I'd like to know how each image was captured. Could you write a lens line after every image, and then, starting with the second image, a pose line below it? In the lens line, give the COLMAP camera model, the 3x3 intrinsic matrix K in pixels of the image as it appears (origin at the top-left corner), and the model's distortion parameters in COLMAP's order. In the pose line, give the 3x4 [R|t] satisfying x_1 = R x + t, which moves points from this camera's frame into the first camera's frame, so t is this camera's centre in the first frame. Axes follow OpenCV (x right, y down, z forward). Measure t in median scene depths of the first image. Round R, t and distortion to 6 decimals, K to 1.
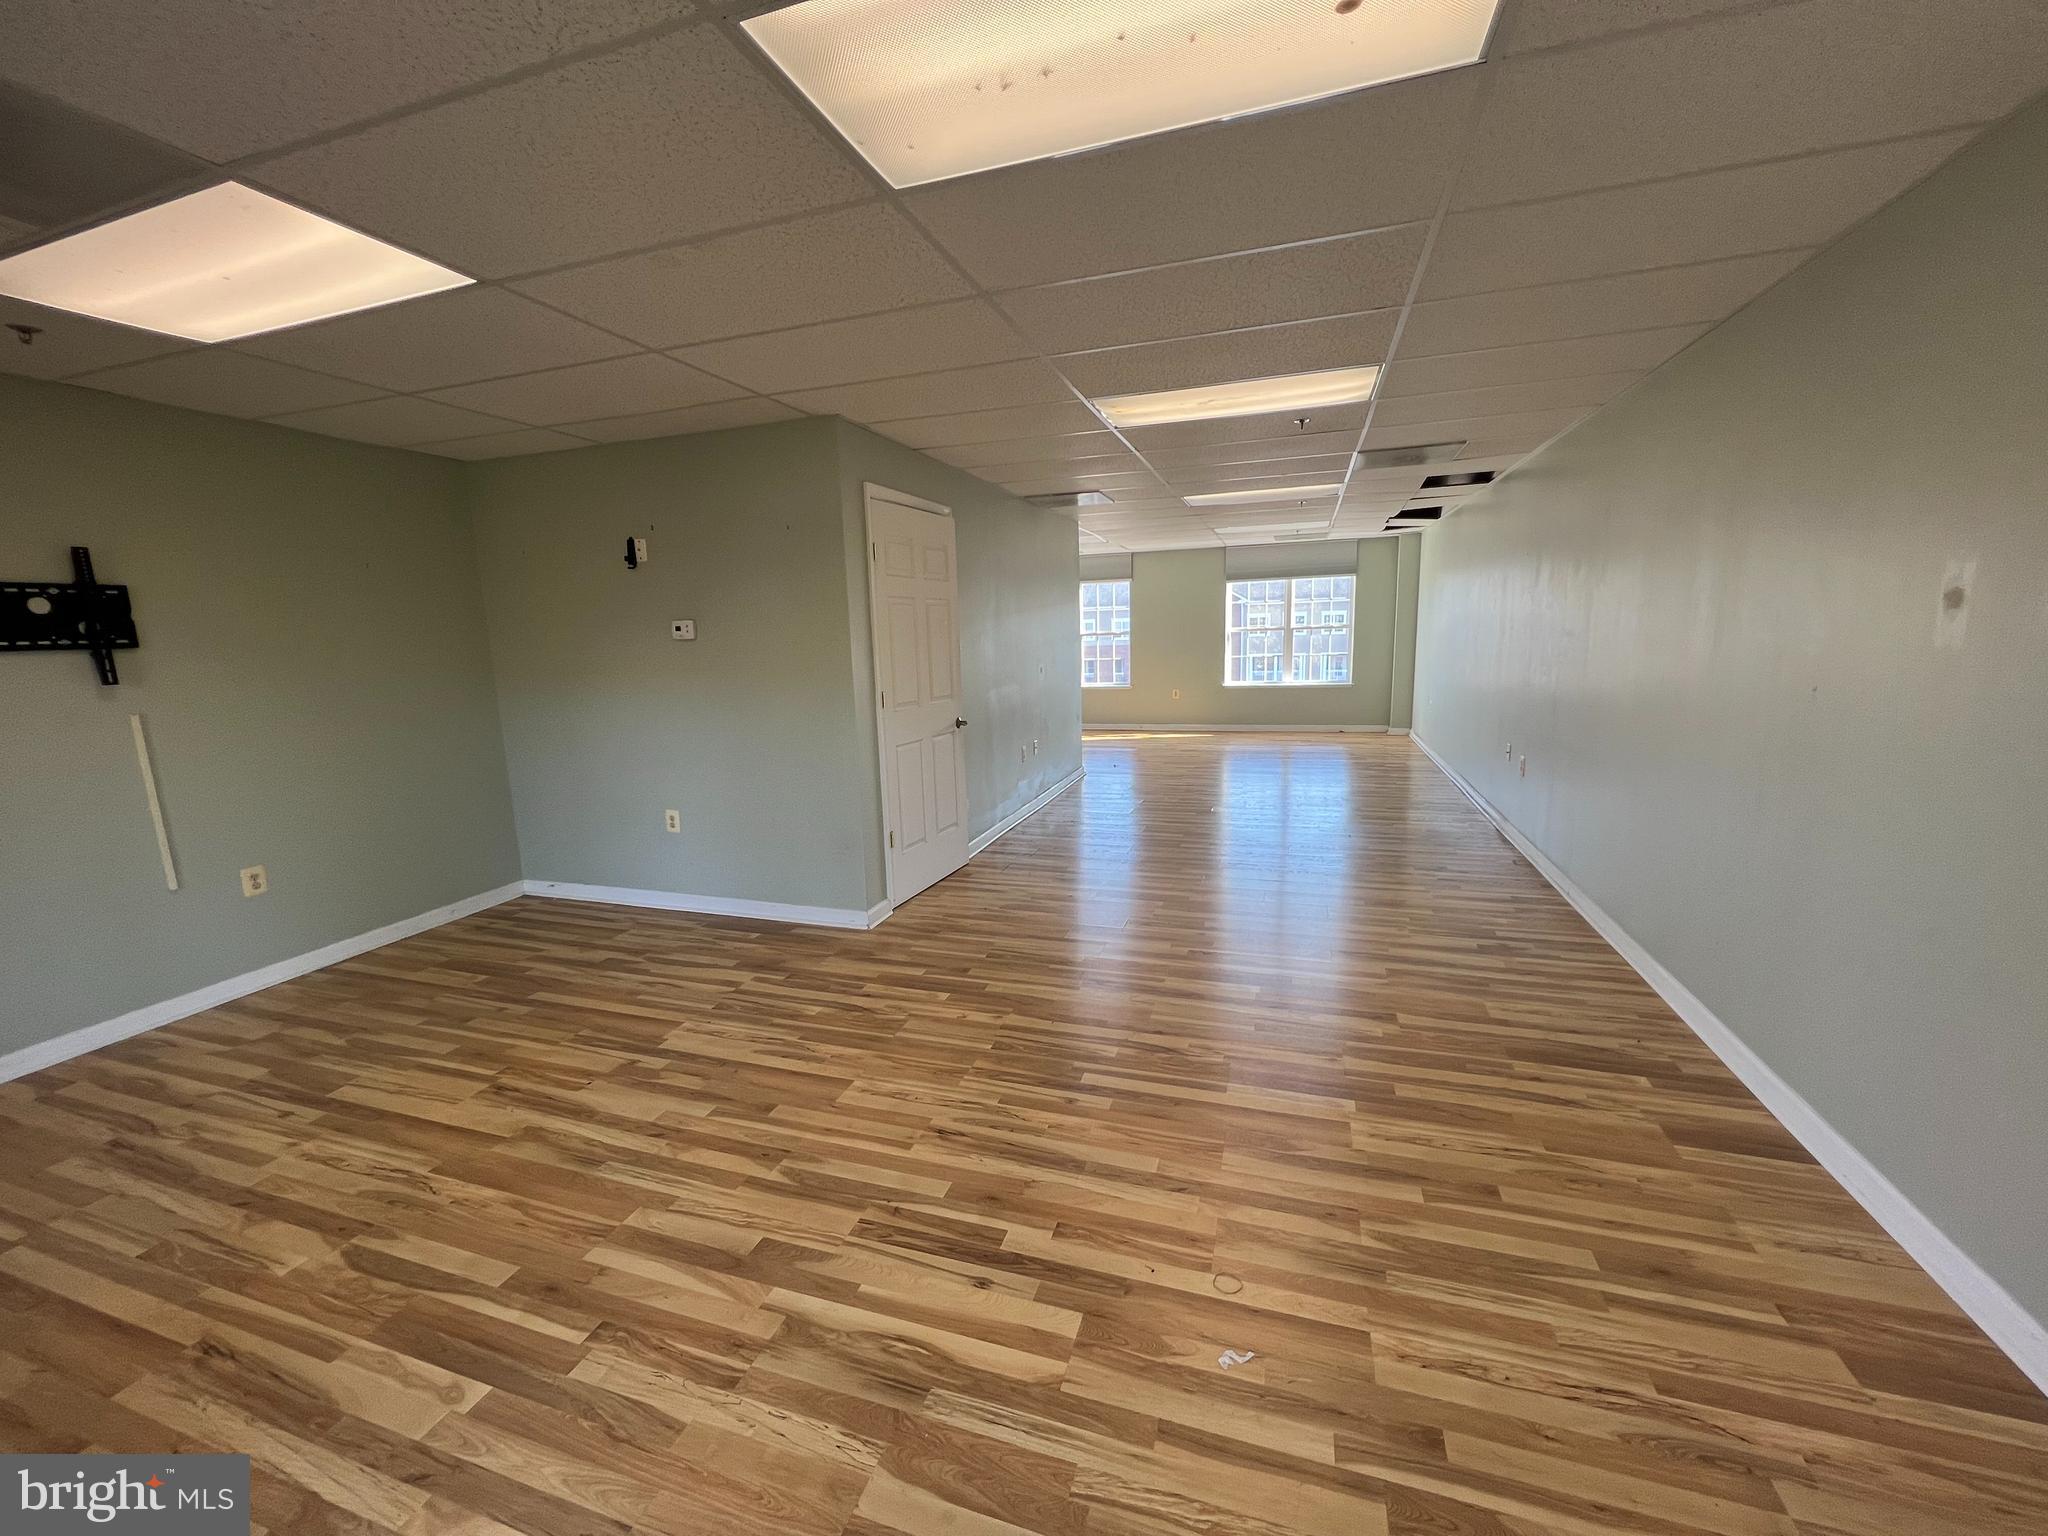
lens RADIAL K [[813.7, 0, 1022.0], [0, 813.7, 770.6], [0, 0, 1]] dist [-0.001696, 0.000382]
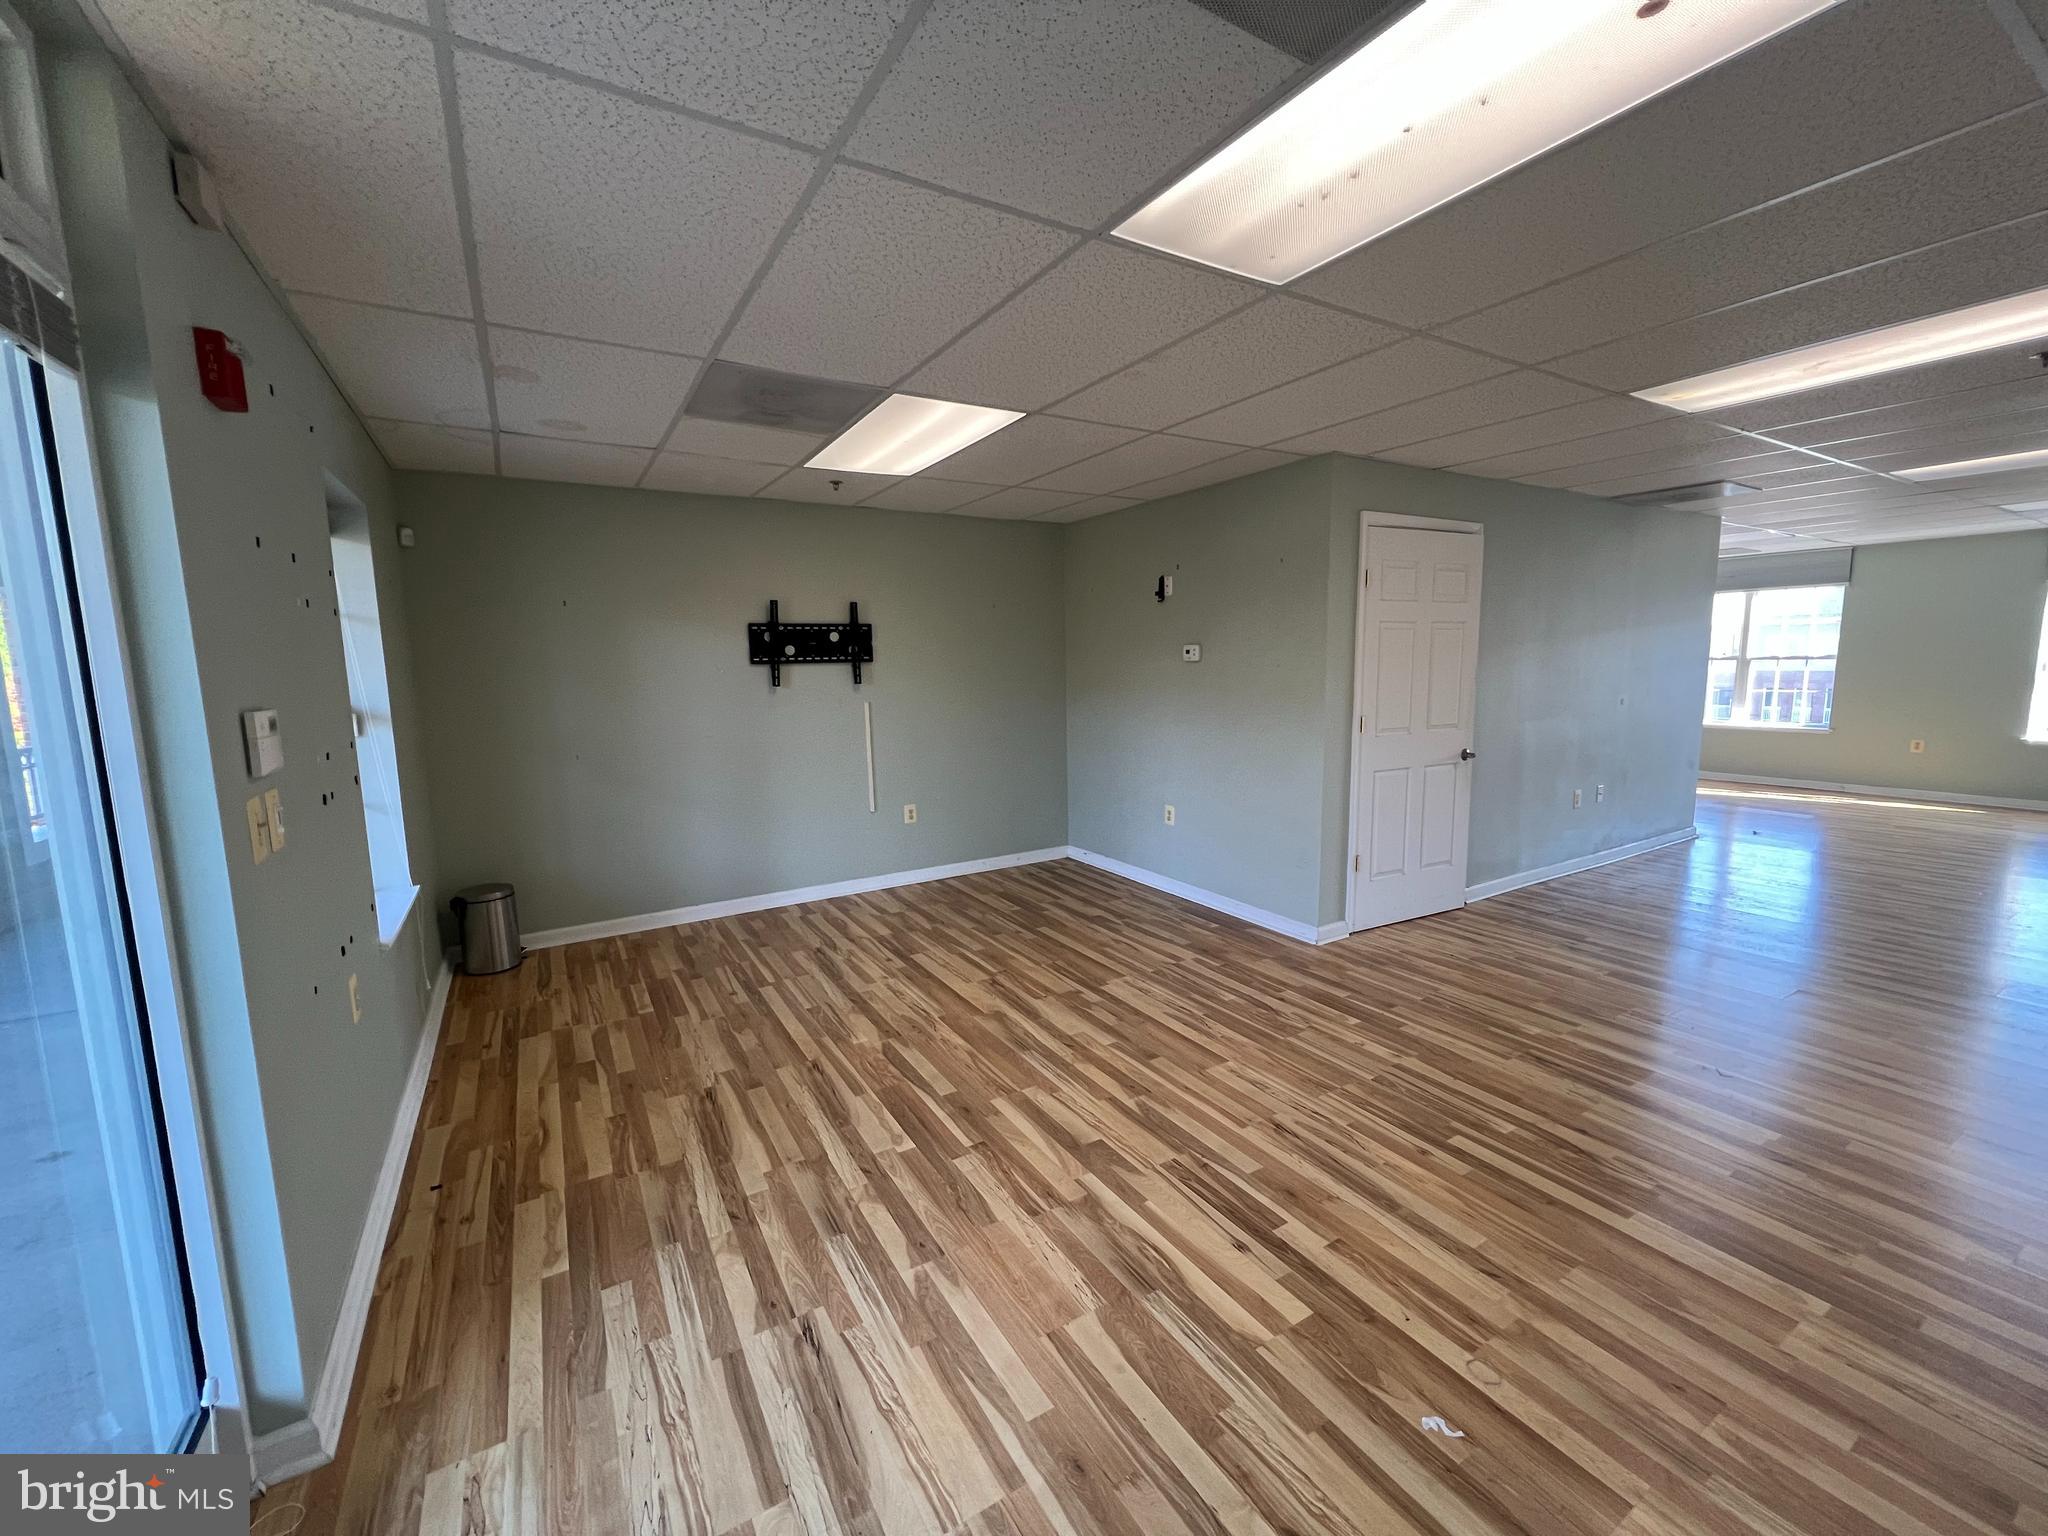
lens RADIAL K [[813.7, 0, 1025.6], [0, 813.7, 775.9], [0, 0, 1]] dist [-0.001696, 0.000382]
pose [[0.760096, 0.107916, -0.640787, 0.278397], [-0.115762, 0.992827, 0.029887, -0.009276], [0.639416, 0.051461, 0.767137, -0.061212]]
